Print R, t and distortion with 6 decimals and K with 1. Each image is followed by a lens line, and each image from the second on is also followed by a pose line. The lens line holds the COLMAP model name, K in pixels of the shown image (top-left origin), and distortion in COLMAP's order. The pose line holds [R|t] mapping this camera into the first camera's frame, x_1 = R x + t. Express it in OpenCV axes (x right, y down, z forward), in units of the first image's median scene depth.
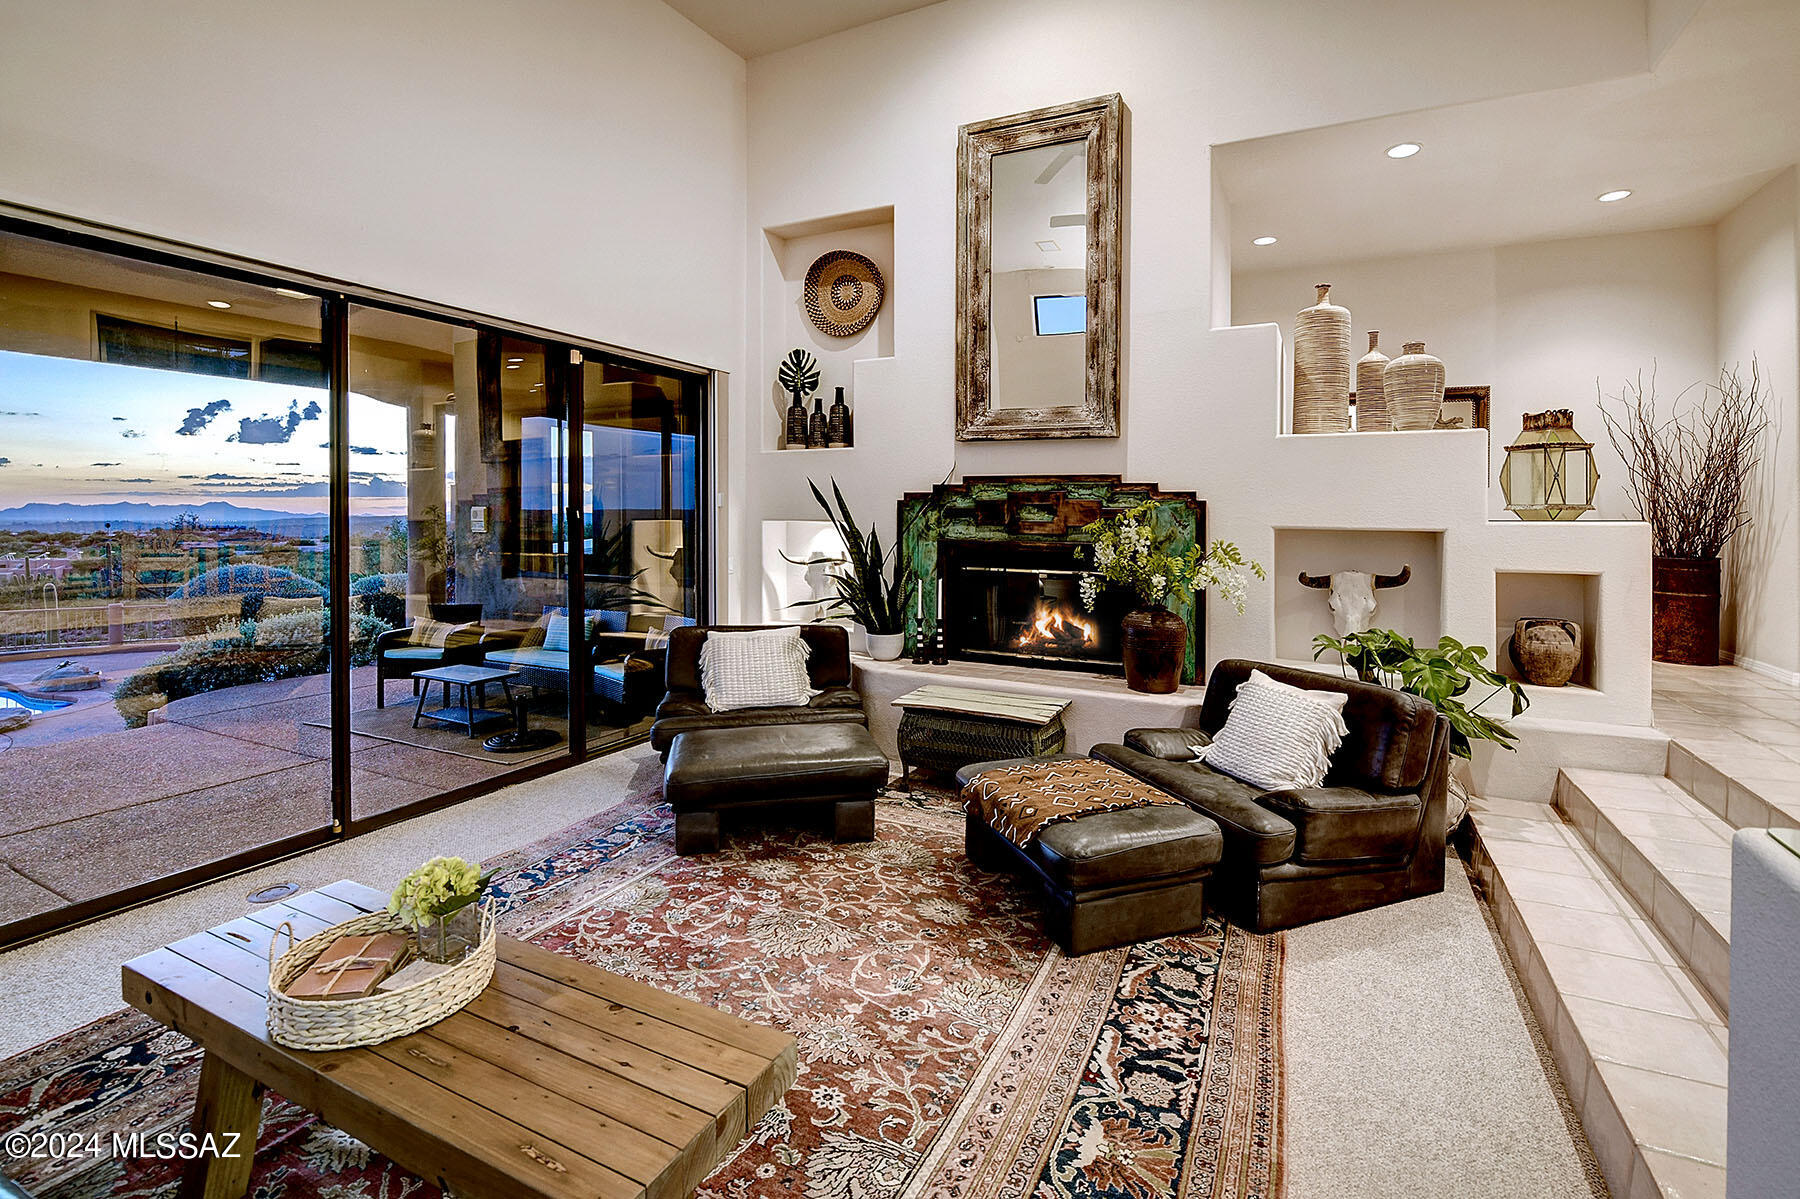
lens RADIAL K [[814.6, 0, 897.3], [0, 814.6, 521.5], [0, 0, 1]] dist [-0.009697, -0.000612]
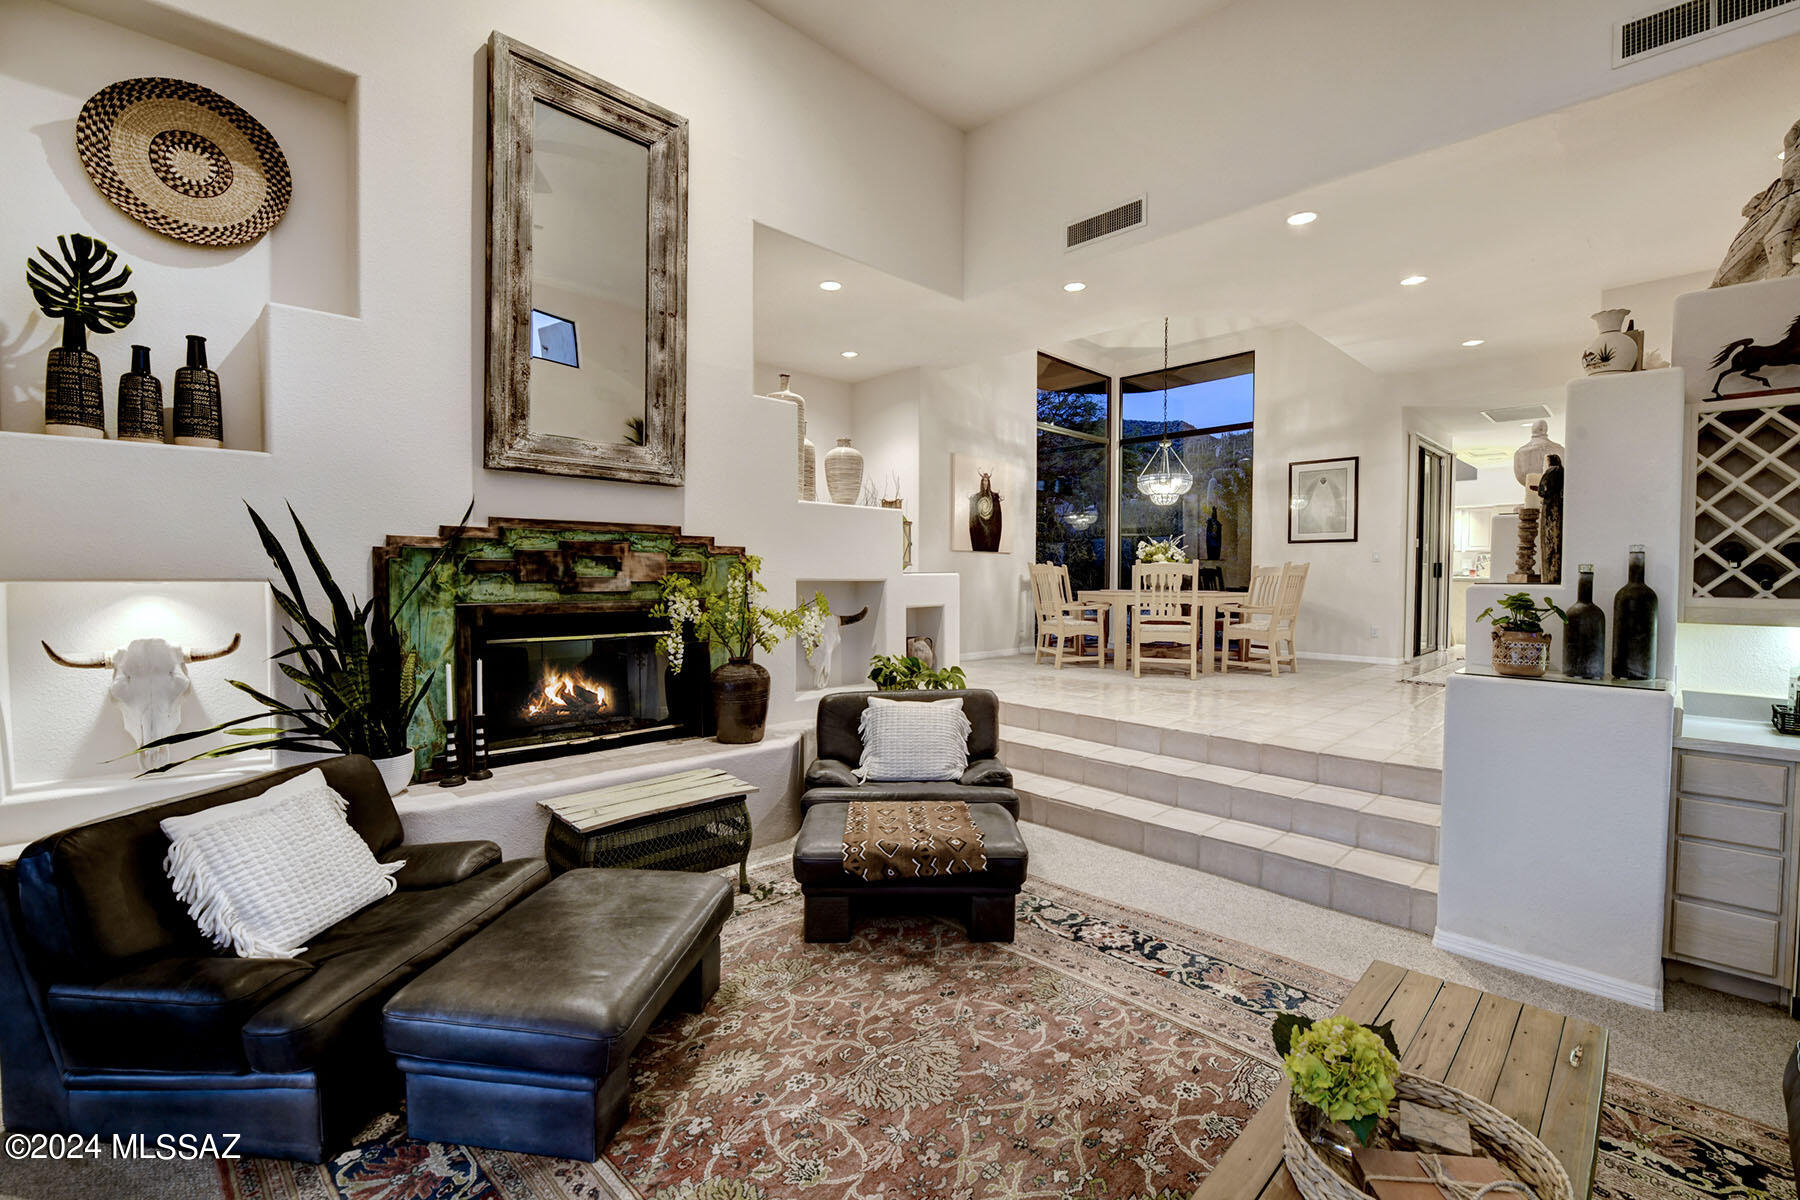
lens RADIAL K [[783.9, 0, 959.1], [0, 783.9, 599.8], [0, 0, 1]] dist [-0.016421, -0.000273]
pose [[0.288849, -0.039075, 0.956577, -0.508433], [0.006782, 0.999225, 0.038769, -0.005667], [-0.957351, -0.004711, 0.288890, 0.428225]]
